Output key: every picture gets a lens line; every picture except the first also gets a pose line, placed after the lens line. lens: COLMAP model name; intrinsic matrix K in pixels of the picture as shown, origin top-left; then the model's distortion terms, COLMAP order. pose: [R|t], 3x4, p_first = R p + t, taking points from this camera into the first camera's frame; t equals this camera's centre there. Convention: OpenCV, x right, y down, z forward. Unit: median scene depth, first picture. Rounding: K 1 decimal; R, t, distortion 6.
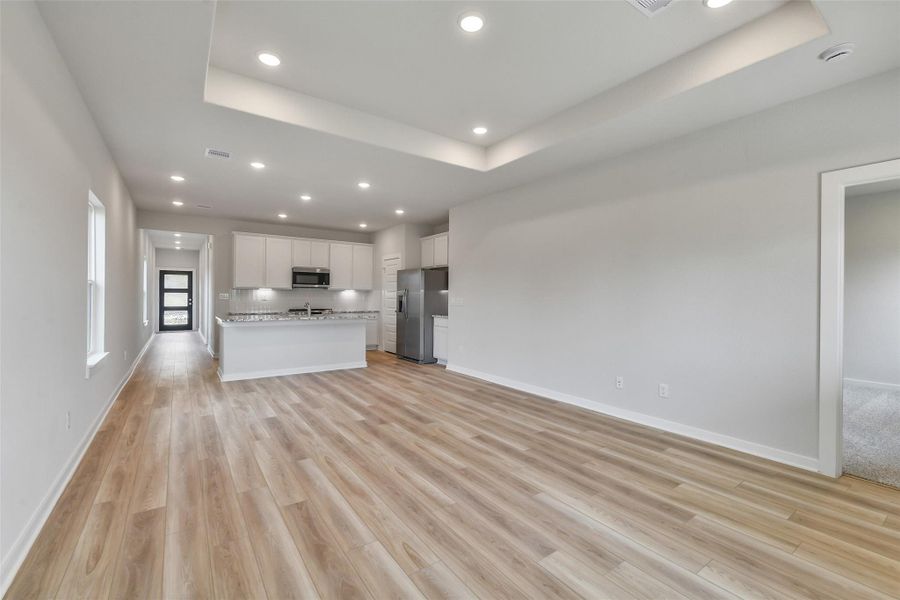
lens RADIAL K [[389.5, 0, 450.9], [0, 389.5, 297.7], [0, 0, 1]] dist [0.000798, -0.000727]
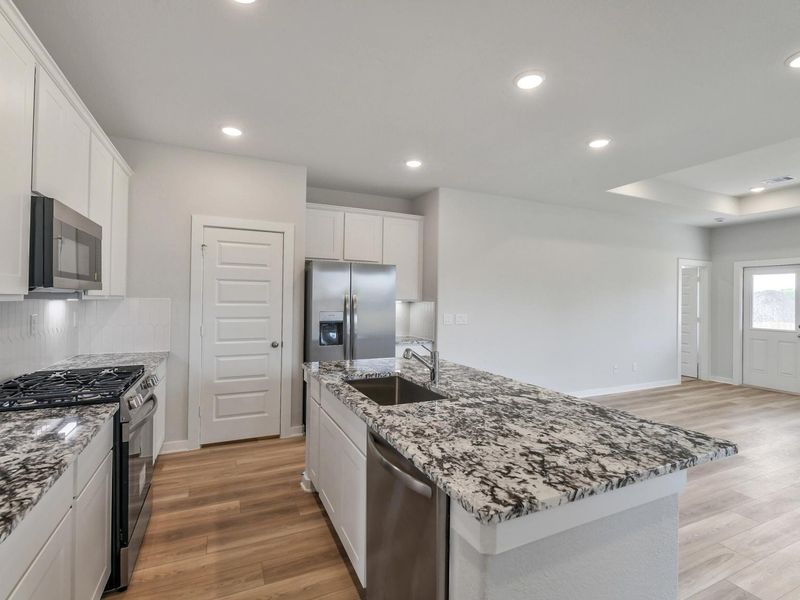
lens RADIAL K [[386.9, 0, 401.8], [0, 386.9, 296.0], [0, 0, 1]] dist [0.002173, -0.003585]
pose [[0.175617, 0.001881, 0.984457, -1.045595], [-0.009593, 0.999954, -0.000200, -0.046601], [-0.984412, -0.009409, 0.175627, 1.403750]]
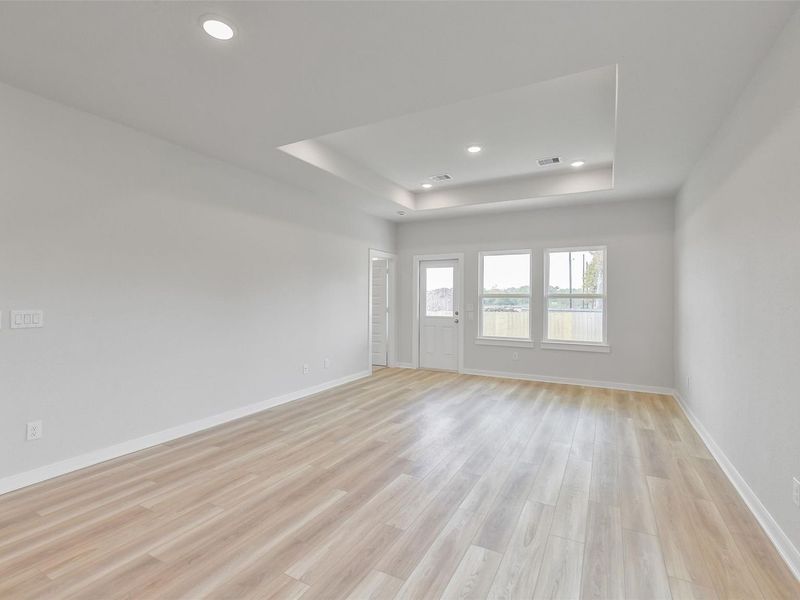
lens RADIAL K [[386.9, 0, 399.3], [0, 386.9, 297.2], [0, 0, 1]] dist [0.002173, -0.003585]
pose [[-0.448789, -0.008303, 0.893599, -0.771740], [-0.005756, 0.999963, 0.006400, -0.026651], [-0.893619, -0.002271, -0.448820, 1.181848]]
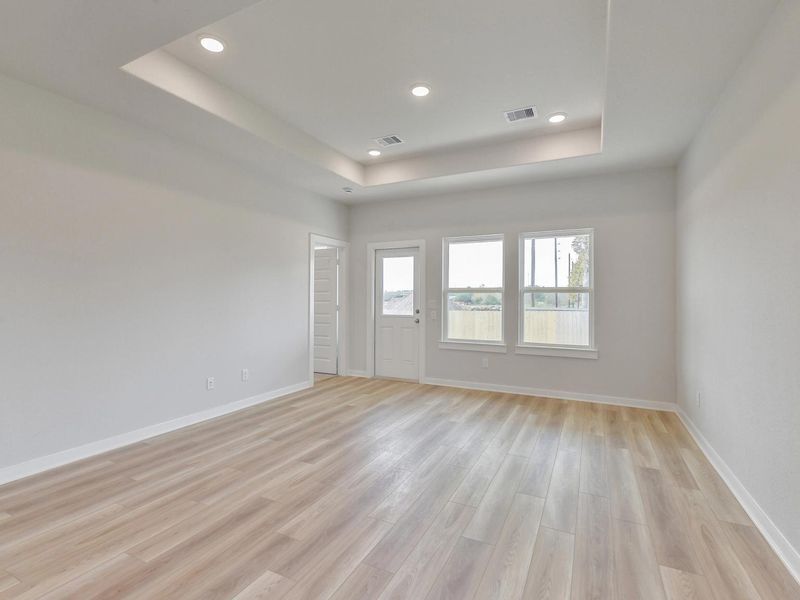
lens RADIAL K [[386.9, 0, 399.9], [0, 386.9, 296.8], [0, 0, 1]] dist [0.002173, -0.003585]
pose [[-0.476362, -0.006627, 0.879224, -0.605653], [-0.004404, 0.999977, 0.005152, -0.009394], [-0.879238, -0.001418, -0.476380, 0.953111]]
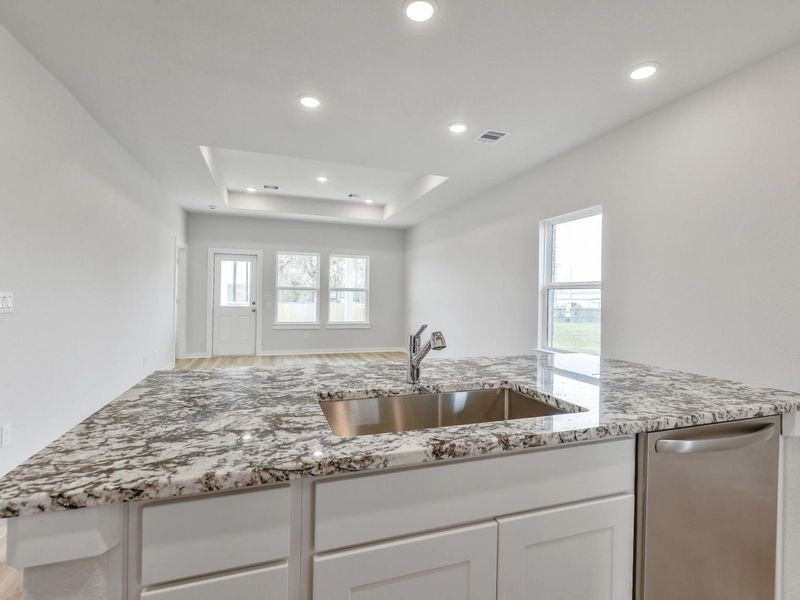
lens RADIAL K [[386.9, 0, 398.4], [0, 386.9, 293.6], [0, 0, 1]] dist [0.002173, -0.003585]
pose [[-0.960819, -0.022541, 0.276259, -0.595814], [-0.022915, 0.999736, 0.001873, -0.014895], [-0.276228, -0.004531, -0.961081, 1.772158]]
